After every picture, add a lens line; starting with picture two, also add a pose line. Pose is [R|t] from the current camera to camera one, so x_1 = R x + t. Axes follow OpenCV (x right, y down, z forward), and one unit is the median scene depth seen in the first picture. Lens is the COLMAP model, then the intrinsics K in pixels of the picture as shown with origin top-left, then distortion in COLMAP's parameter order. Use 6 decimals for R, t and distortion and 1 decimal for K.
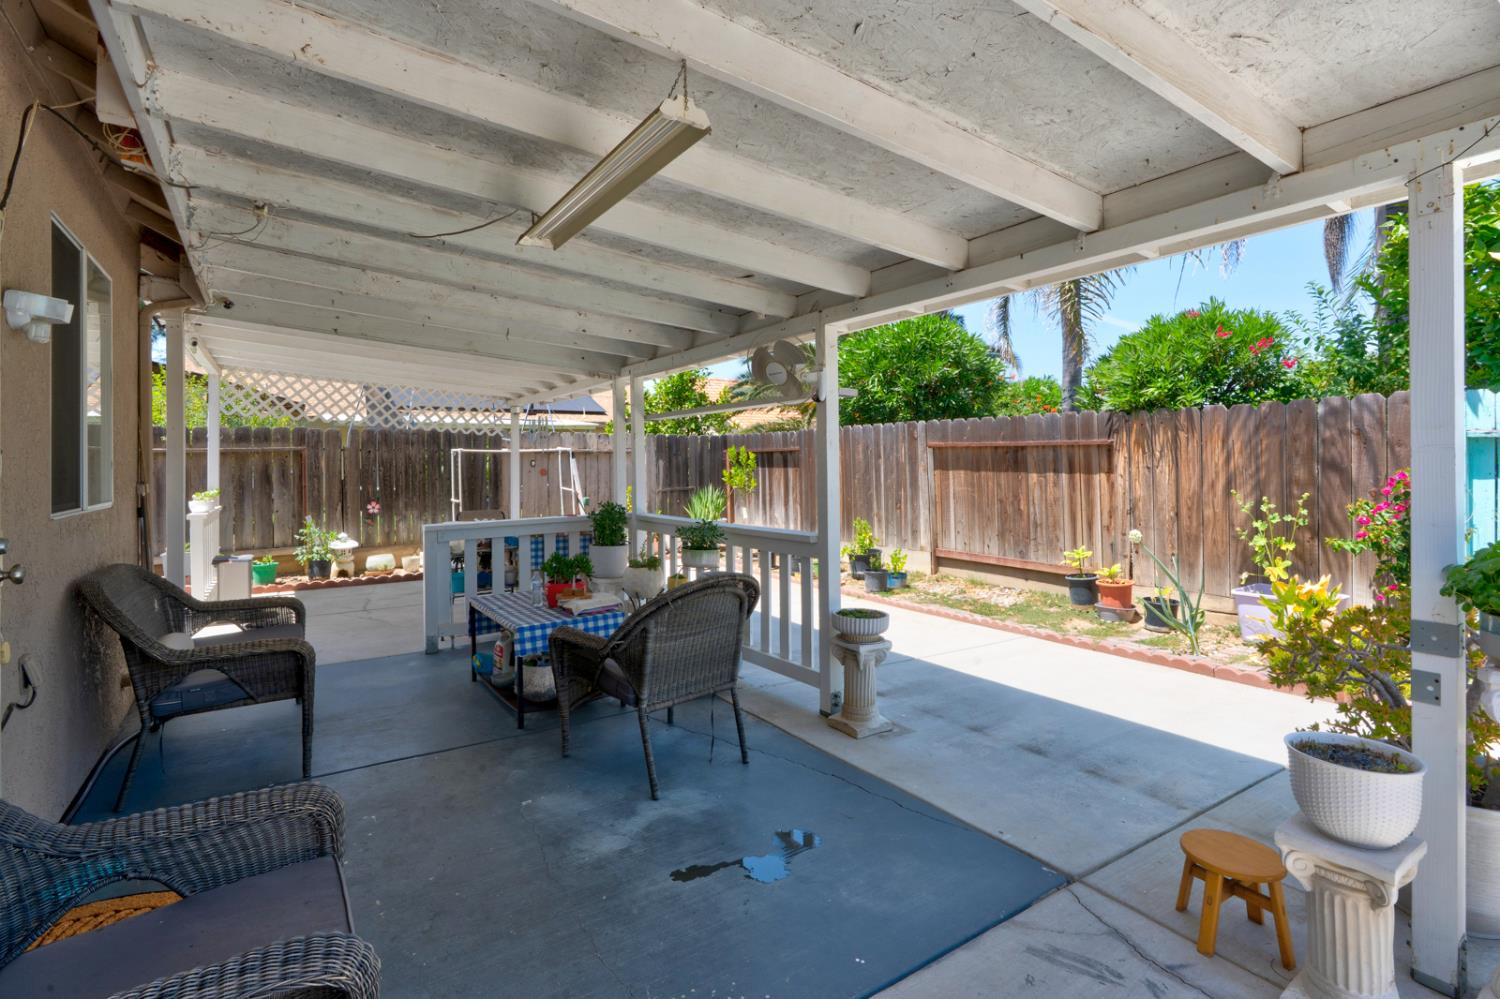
lens RADIAL K [[697.6, 0, 750.5], [0, 697.6, 460.1], [0, 0, 1]] dist [-0.007114, 0.003802]
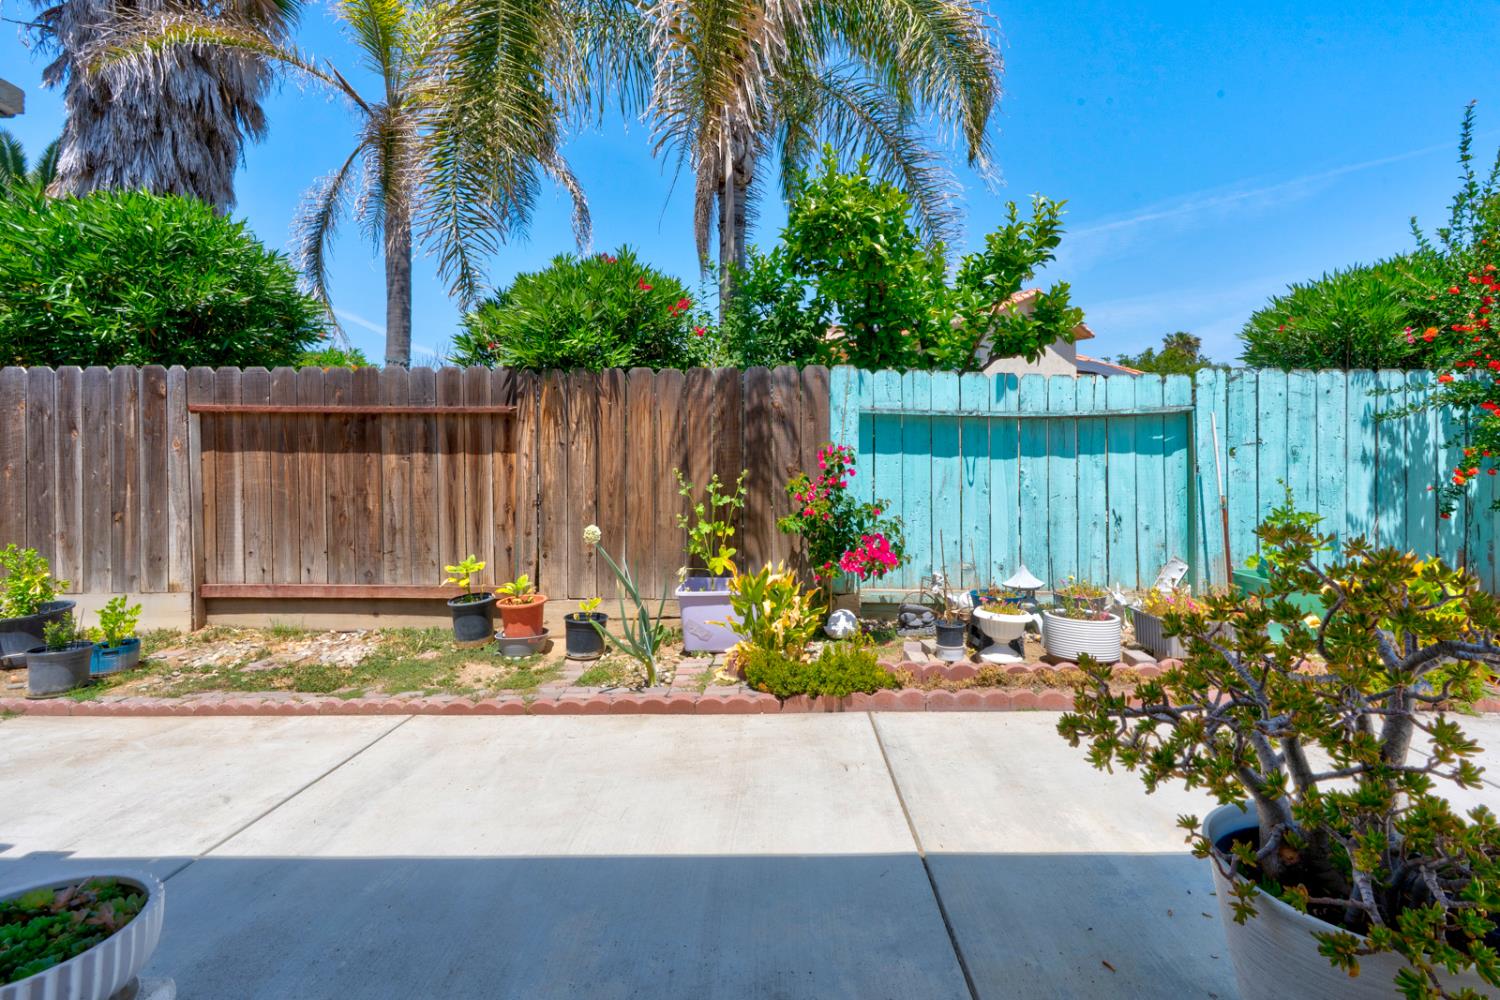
lens RADIAL K [[697.6, 0, 760.4], [0, 697.6, 444.9], [0, 0, 1]] dist [-0.007114, 0.003802]
pose [[0.561967, 0.026235, 0.826743, 0.049300], [-0.004105, 0.999573, -0.028929, 0.027782], [-0.827149, 0.012863, 0.561835, 0.323601]]
